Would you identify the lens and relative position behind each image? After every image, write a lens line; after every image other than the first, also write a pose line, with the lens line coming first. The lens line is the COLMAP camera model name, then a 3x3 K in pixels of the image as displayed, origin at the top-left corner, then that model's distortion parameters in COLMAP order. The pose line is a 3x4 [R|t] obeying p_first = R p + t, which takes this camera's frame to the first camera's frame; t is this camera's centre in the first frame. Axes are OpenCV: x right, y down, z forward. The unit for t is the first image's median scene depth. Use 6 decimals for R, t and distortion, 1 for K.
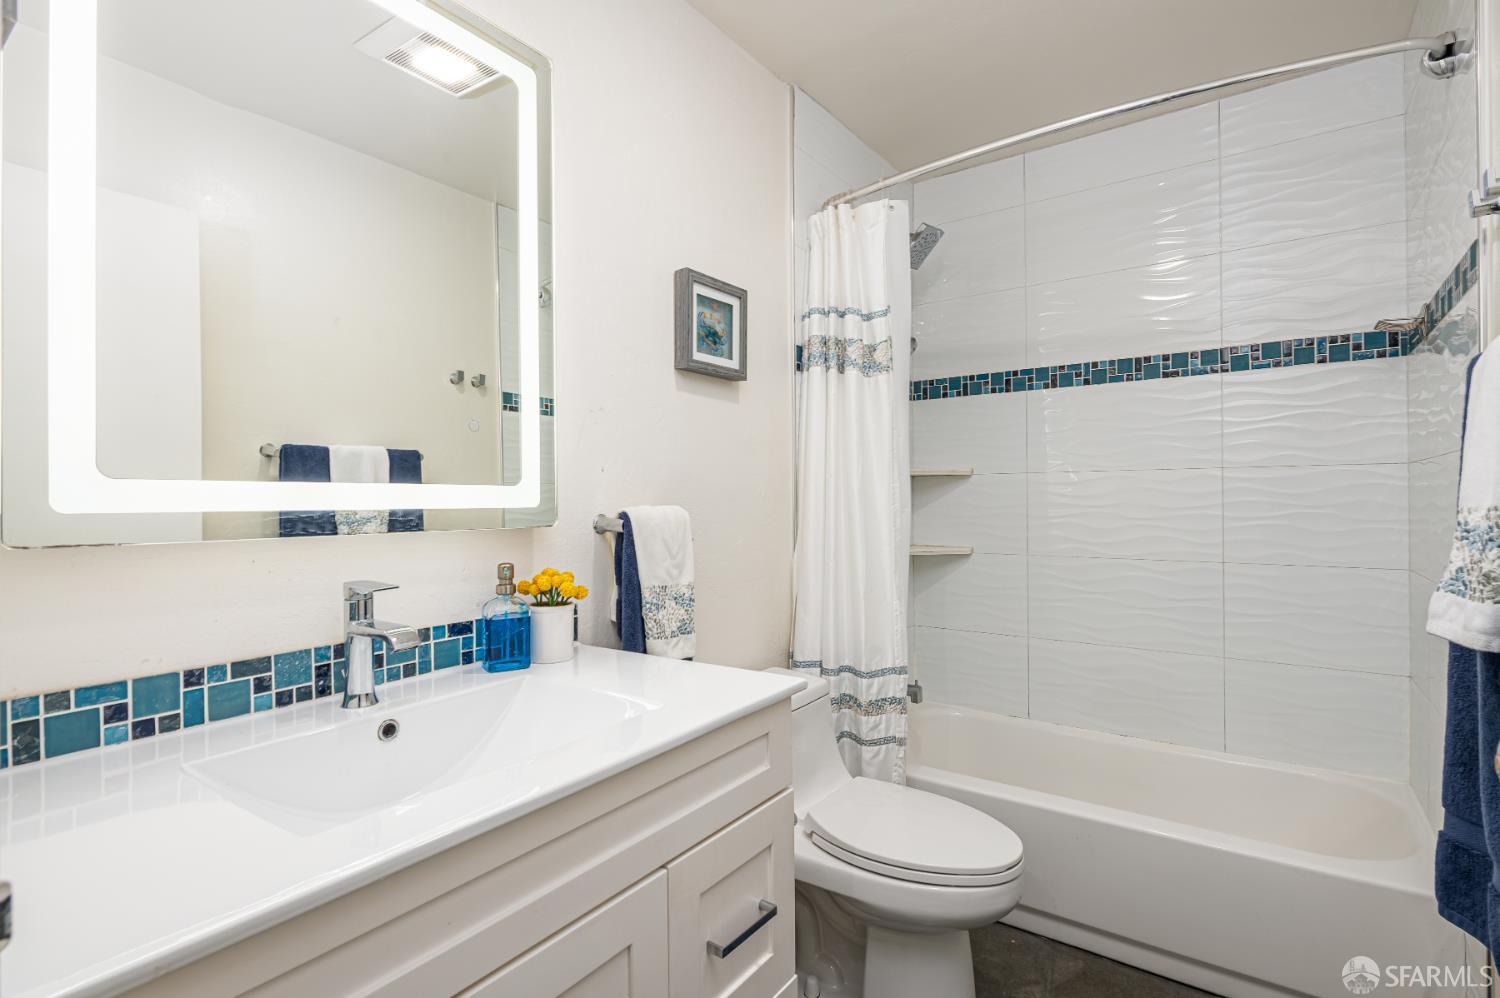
lens RADIAL K [[747.9, 0, 755.7], [0, 747.9, 492.9], [0, 0, 1]] dist [0.012092, -0.006986]
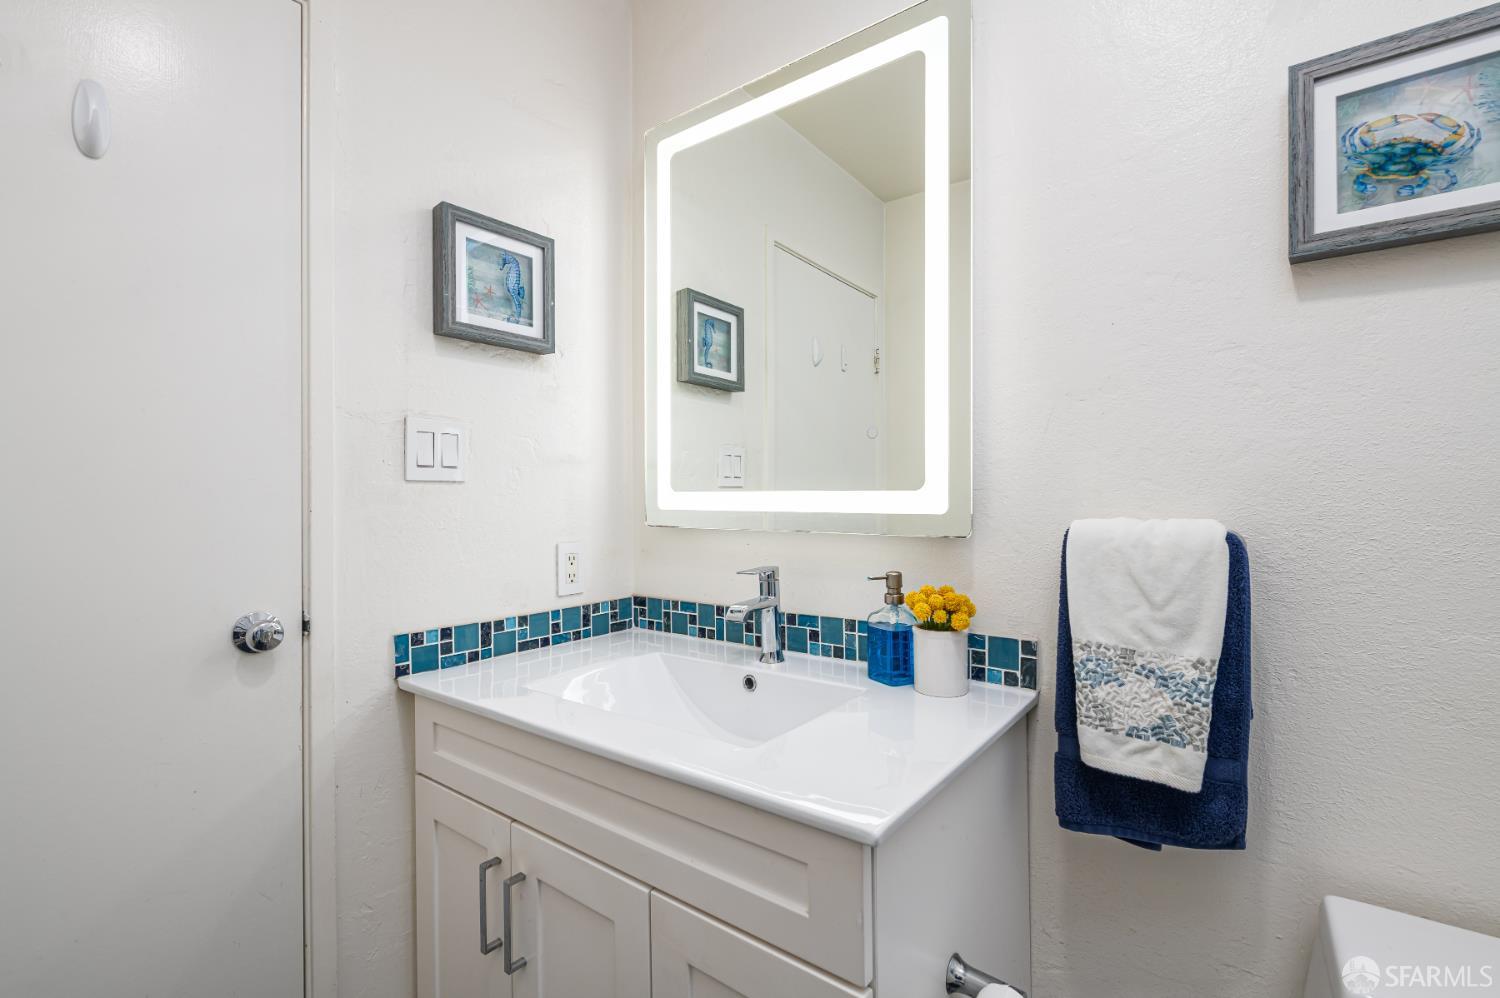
lens RADIAL K [[676.7, 0, 757.3], [0, 676.7, 501.8], [0, 0, 1]] dist [0.005217, -0.004532]
pose [[-0.057745, 0.005046, -0.998319, 0.550021], [0.001542, 0.999986, 0.004965, 0.000243], [0.998330, -0.001253, -0.057752, 0.890241]]
